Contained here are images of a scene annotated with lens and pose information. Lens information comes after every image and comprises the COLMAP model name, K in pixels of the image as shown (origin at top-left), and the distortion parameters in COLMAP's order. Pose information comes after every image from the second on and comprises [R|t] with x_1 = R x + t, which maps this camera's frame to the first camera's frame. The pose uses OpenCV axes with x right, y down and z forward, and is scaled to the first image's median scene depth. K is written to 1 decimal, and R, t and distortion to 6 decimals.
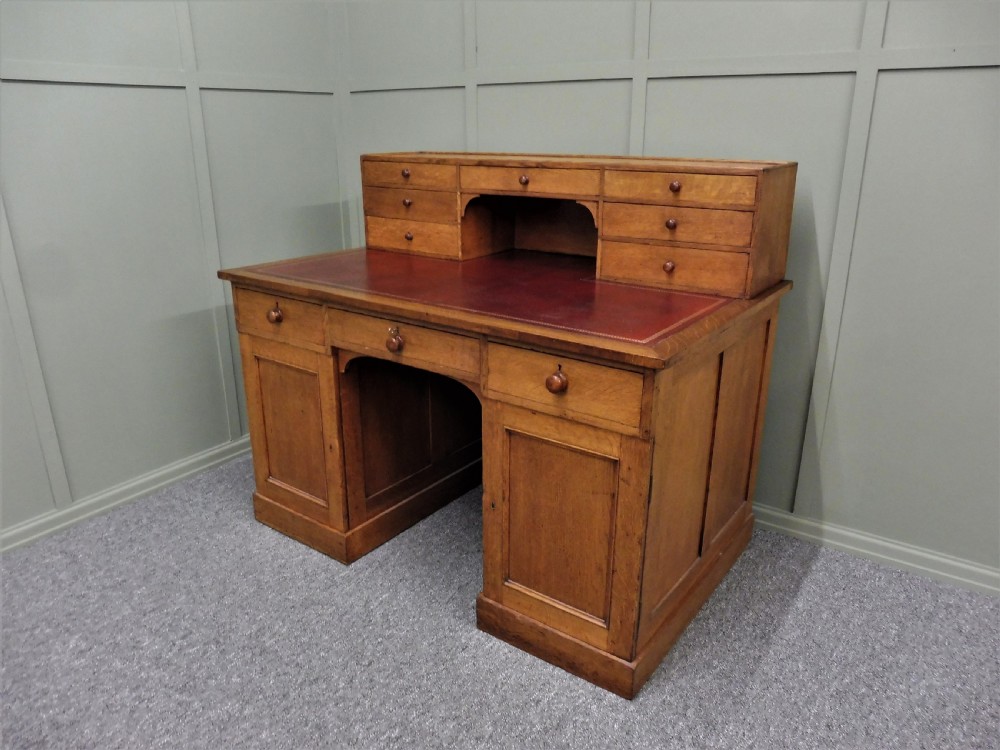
lens RADIAL K [[741.3, 0, 492.3], [0, 741.3, 370.8], [0, 0, 1]] dist [-0.051638, 0.031626]
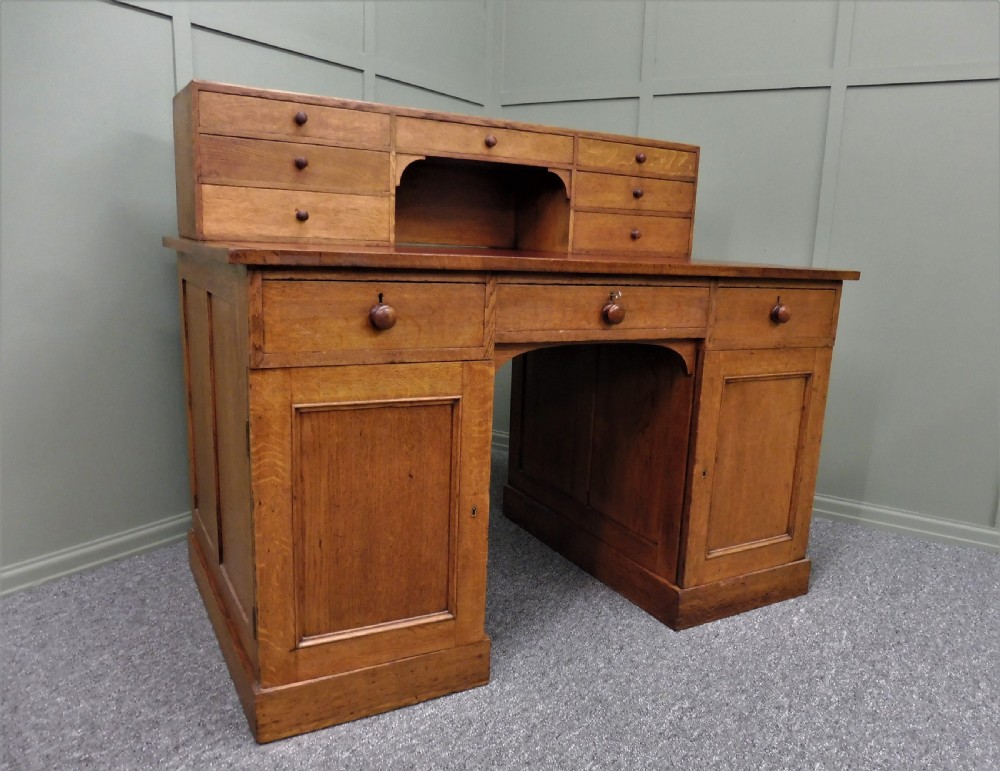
lens RADIAL K [[806.7, 0, 556.1], [0, 806.7, 406.2], [0, 0, 1]] dist [-0.031709, -0.009197]
pose [[0.365011, -0.172278, 0.914925, -0.886541], [0.249557, 0.964872, 0.082122, -0.025157], [-0.896933, 0.198350, 0.395182, 0.680338]]
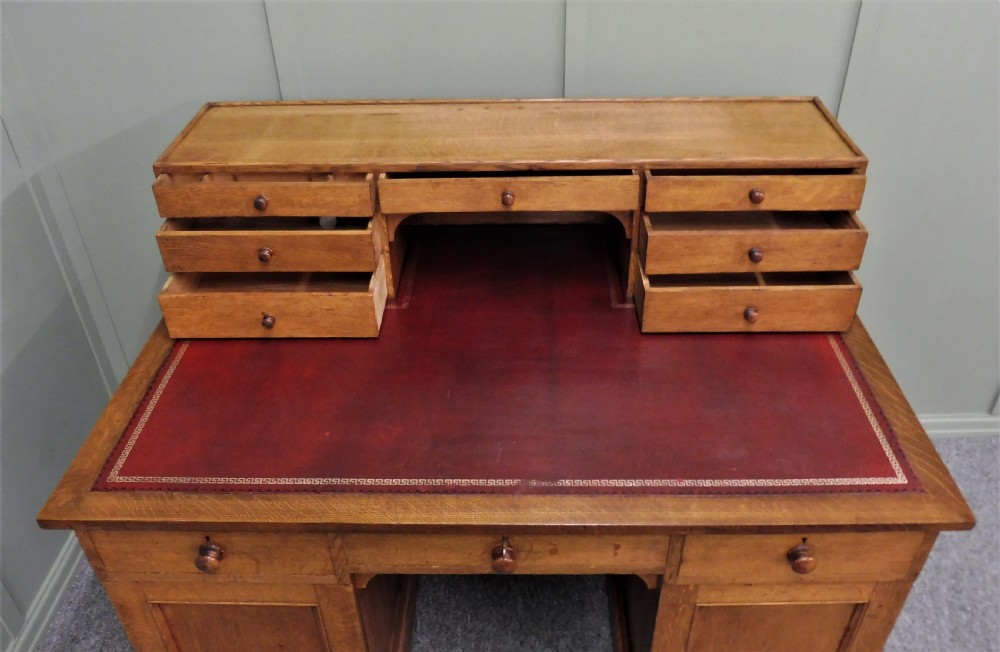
lens RADIAL K [[801.0, 0, 516.2], [0, 801.0, 251.7], [0, 0, 1]] dist [-0.057341, 0.028553]
pose [[0.805065, -0.323480, 0.497224, -0.349471], [0.195532, 0.936091, 0.292405, -0.445620], [-0.560034, -0.138182, 0.816865, 0.438343]]
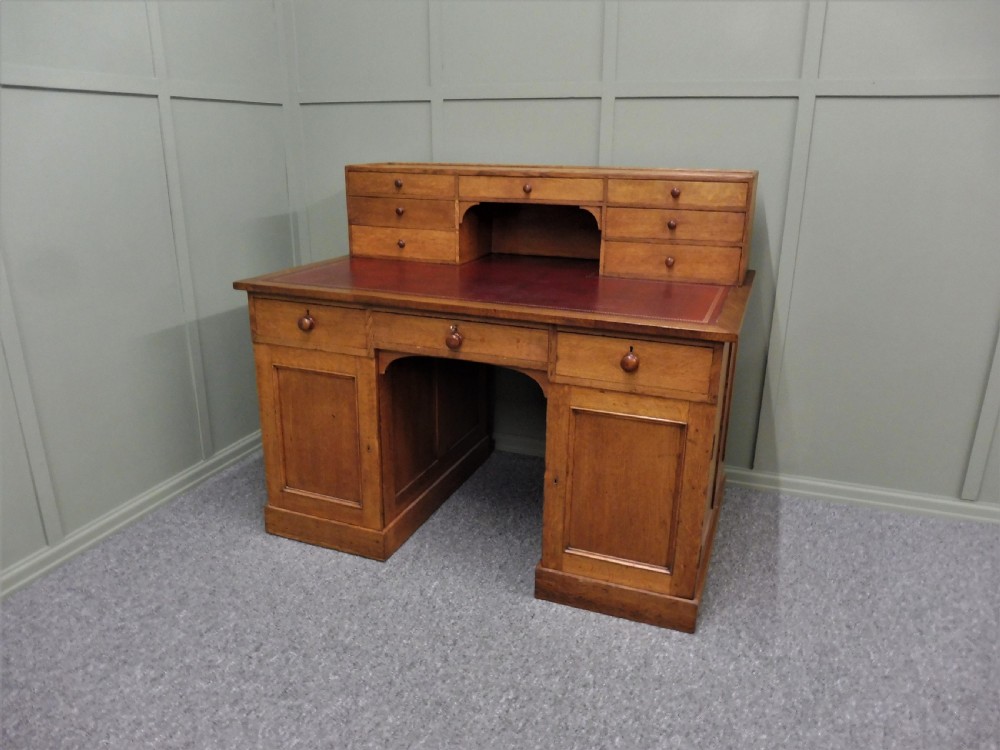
lens RADIAL K [[741.3, 0, 493.8], [0, 741.3, 370.3], [0, 0, 1]] dist [-0.051638, 0.031626]
pose [[0.966502, -0.068118, 0.247456, -0.318869], [0.072104, 0.997372, -0.007072, 0.016924], [-0.246324, 0.024677, 0.968873, -0.048325]]
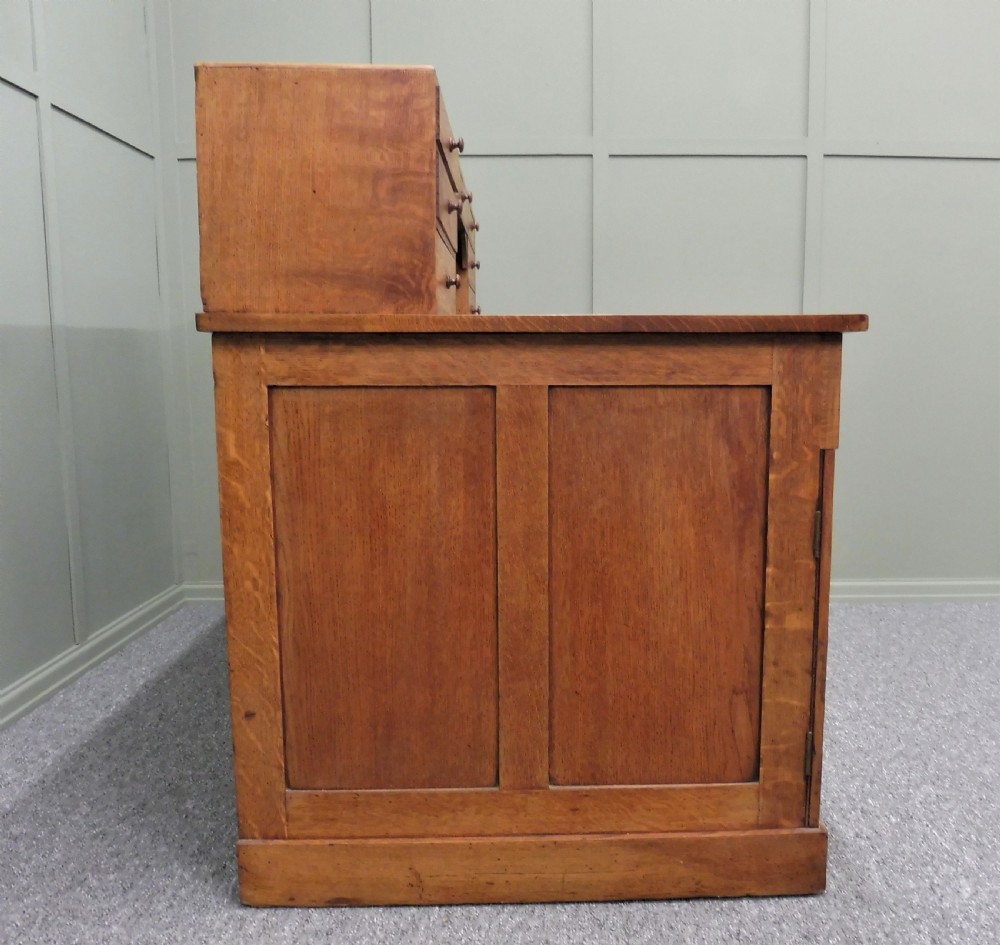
lens RADIAL K [[971.7, 0, 557.8], [0, 971.7, 474.9], [0, 0, 1]] dist [-0.033128, 0.000000]
pose [[0.801993, -0.068427, 0.593401, -0.734489], [0.187040, 0.972227, -0.140678, 0.214622], [-0.567295, 0.223813, 0.792518, 0.122012]]
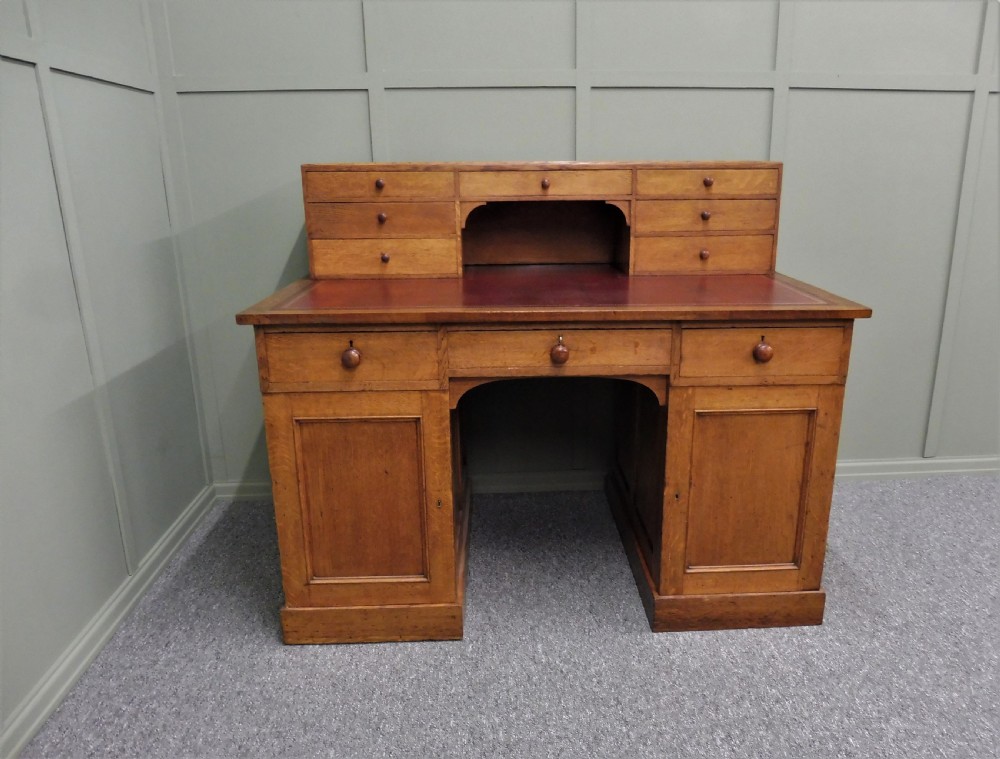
lens RADIAL K [[800.8, 0, 542.2], [0, 800.8, 404.1], [0, 0, 1]] dist [-0.028372, -0.006823]
pose [[0.765479, -0.186186, 0.615936, -0.713302], [0.207087, 0.977579, 0.038138, -0.017171], [-0.609226, 0.098359, 0.786873, 0.221721]]
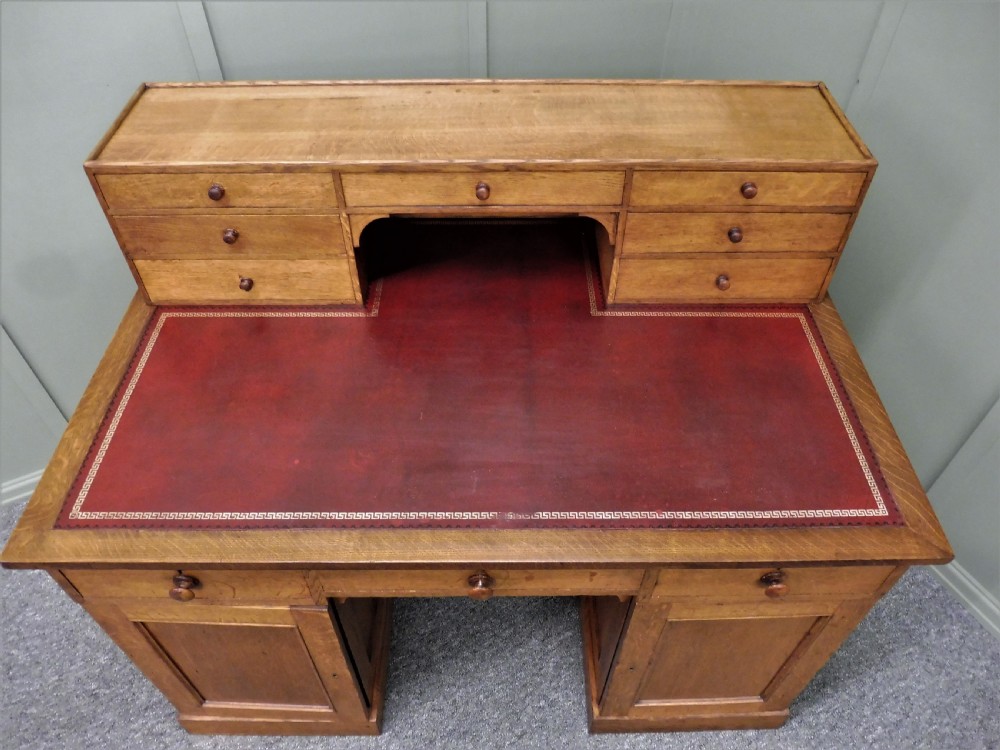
lens RADIAL K [[741.3, 0, 503.0], [0, 741.3, 384.2], [0, 0, 1]] dist [-0.051638, 0.031626]
pose [[0.795493, -0.438202, 0.418532, -0.283460], [0.185186, 0.833449, 0.520642, -0.471141], [-0.576972, -0.336661, 0.744152, 0.532187]]
